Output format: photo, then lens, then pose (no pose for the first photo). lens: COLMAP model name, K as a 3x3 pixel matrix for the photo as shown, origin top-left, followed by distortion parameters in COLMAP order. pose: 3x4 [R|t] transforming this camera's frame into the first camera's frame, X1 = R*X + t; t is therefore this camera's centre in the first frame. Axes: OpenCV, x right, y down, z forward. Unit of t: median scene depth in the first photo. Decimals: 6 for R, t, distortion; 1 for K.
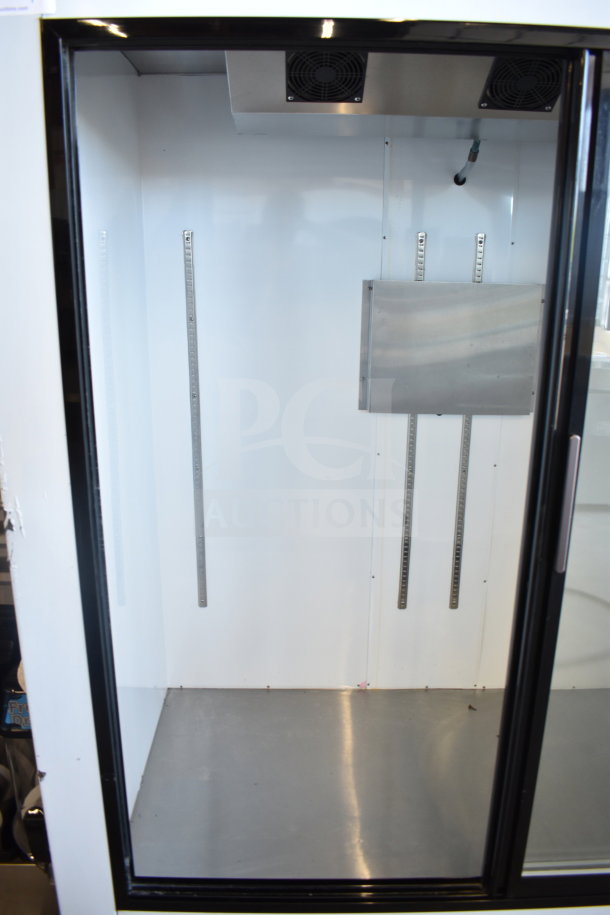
lens RADIAL K [[693.5, 0, 304.0], [0, 693.5, 461.2], [0, 0, 1]] dist [-0.004293, -0.018976]
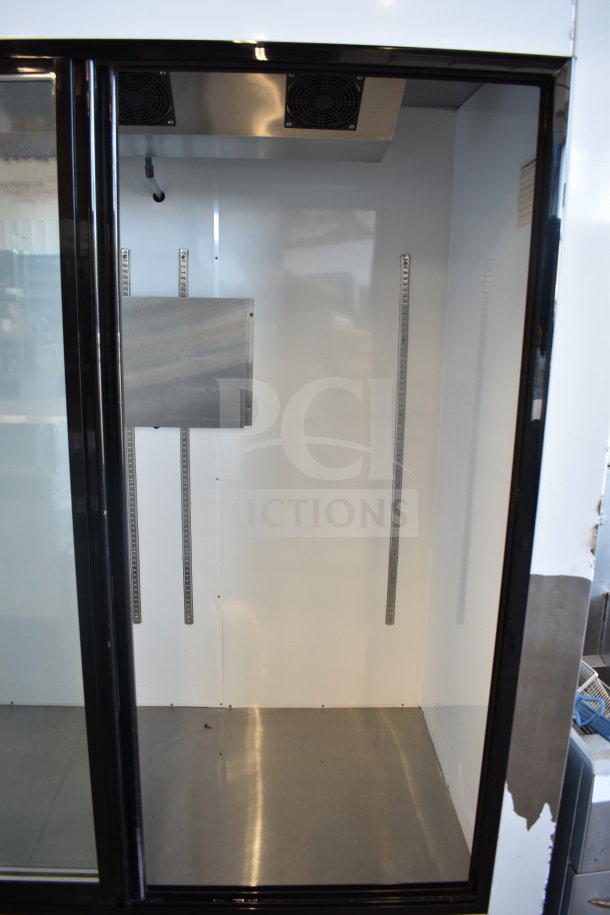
lens RADIAL K [[693.5, 0, 305.1], [0, 693.5, 448.2], [0, 0, 1]] dist [-0.004293, -0.018976]
pose [[0.999914, 0.003156, -0.012716, 0.300520], [-0.003693, 0.999094, -0.042400, 0.003041], [0.012570, 0.042443, 0.999020, 0.004975]]
